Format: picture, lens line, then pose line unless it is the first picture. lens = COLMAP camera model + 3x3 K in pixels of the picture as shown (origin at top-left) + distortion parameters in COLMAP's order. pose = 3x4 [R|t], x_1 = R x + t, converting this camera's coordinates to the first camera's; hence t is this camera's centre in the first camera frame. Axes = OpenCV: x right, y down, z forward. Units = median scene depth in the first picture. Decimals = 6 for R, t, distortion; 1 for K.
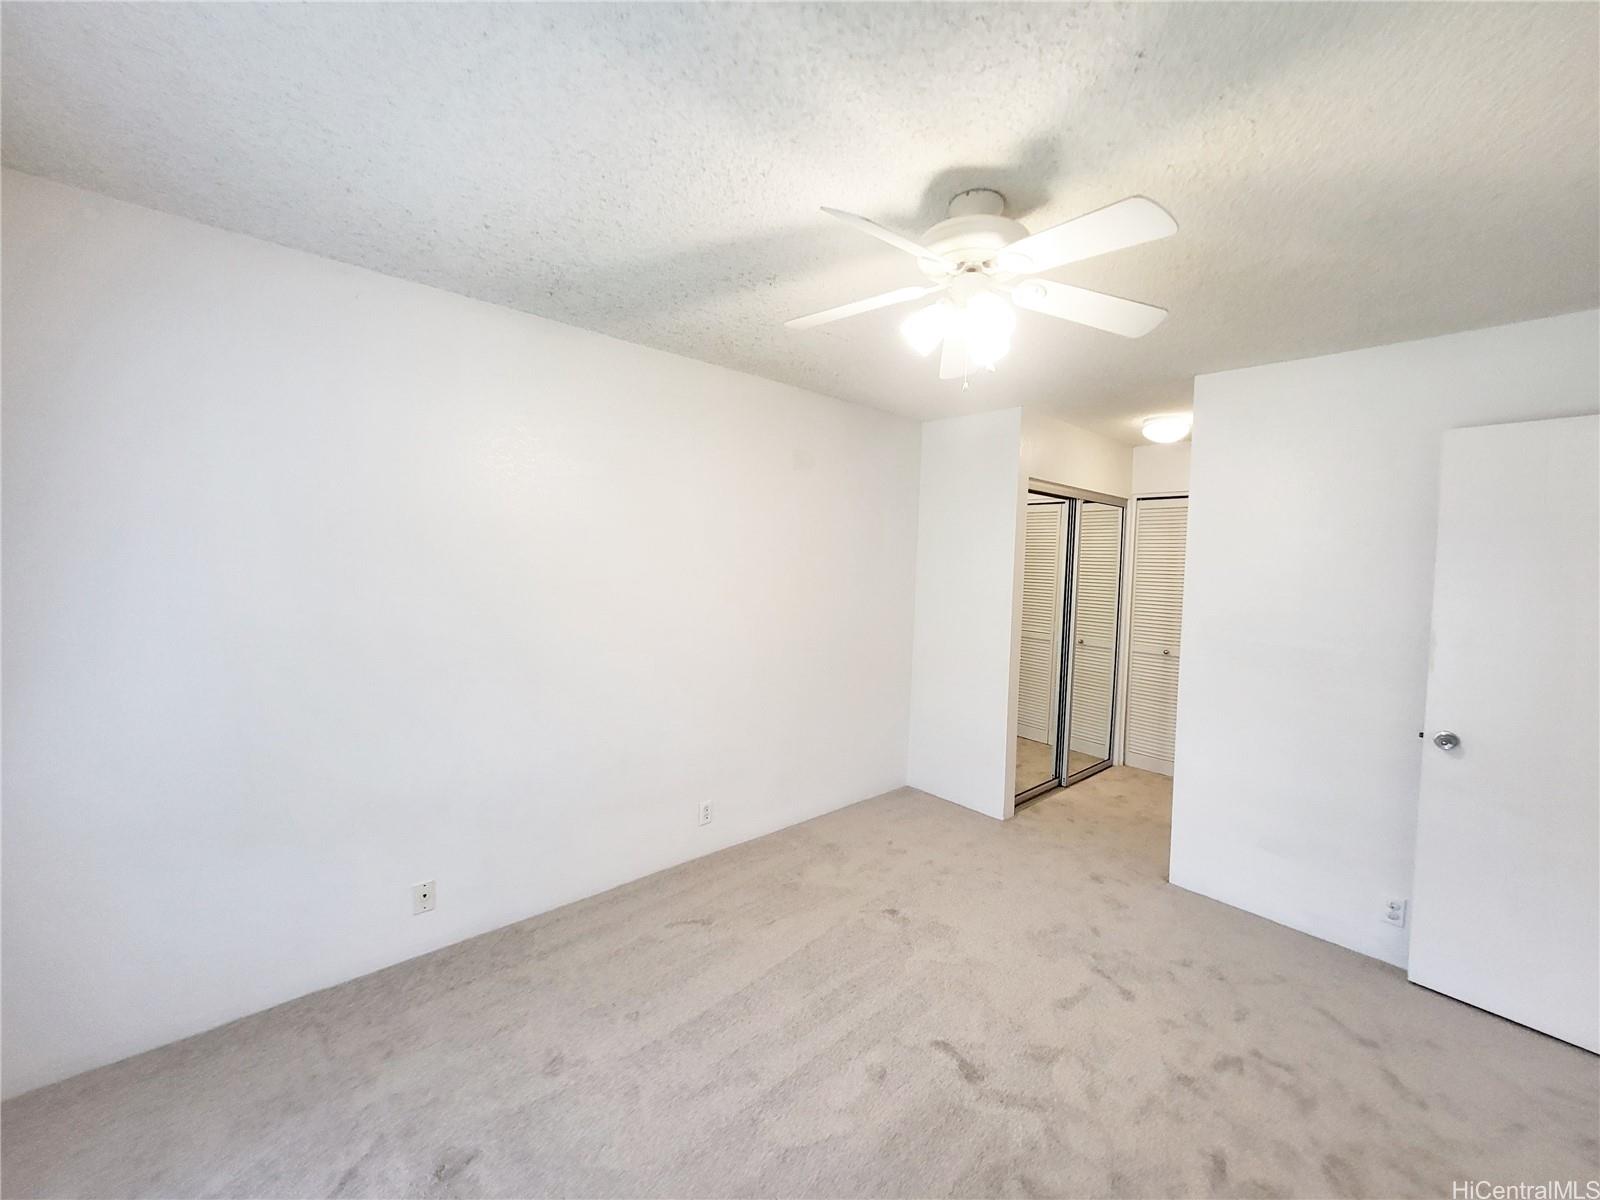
lens RADIAL K [[630.0, 0, 808.5], [0, 630.0, 583.5], [0, 0, 1]] dist [0.004629, -0.000442]
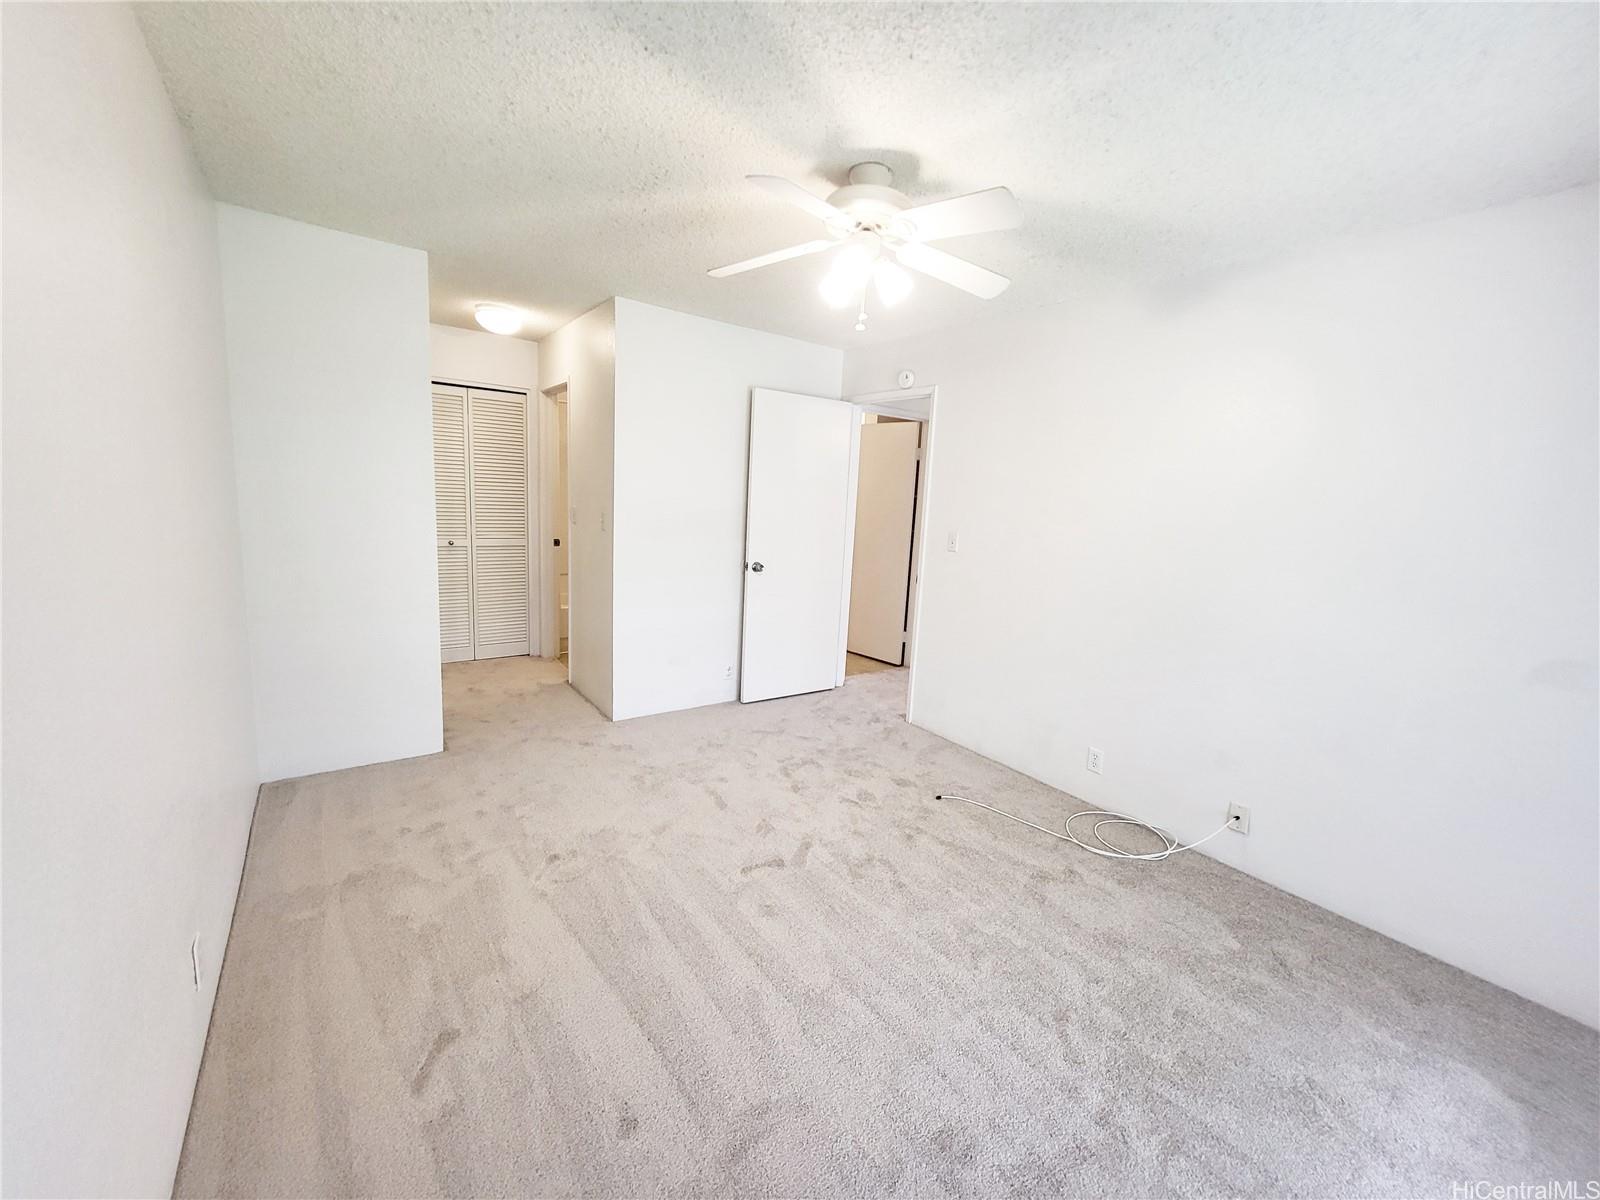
lens RADIAL K [[630.0, 0, 808.5], [0, 630.0, 583.5], [0, 0, 1]] dist [0.004629, -0.000442]
pose [[0.099426, -0.176624, 0.979244, -0.567733], [-0.015129, 0.983738, 0.178971, -0.026164], [-0.994930, -0.032609, 0.095137, 0.502746]]
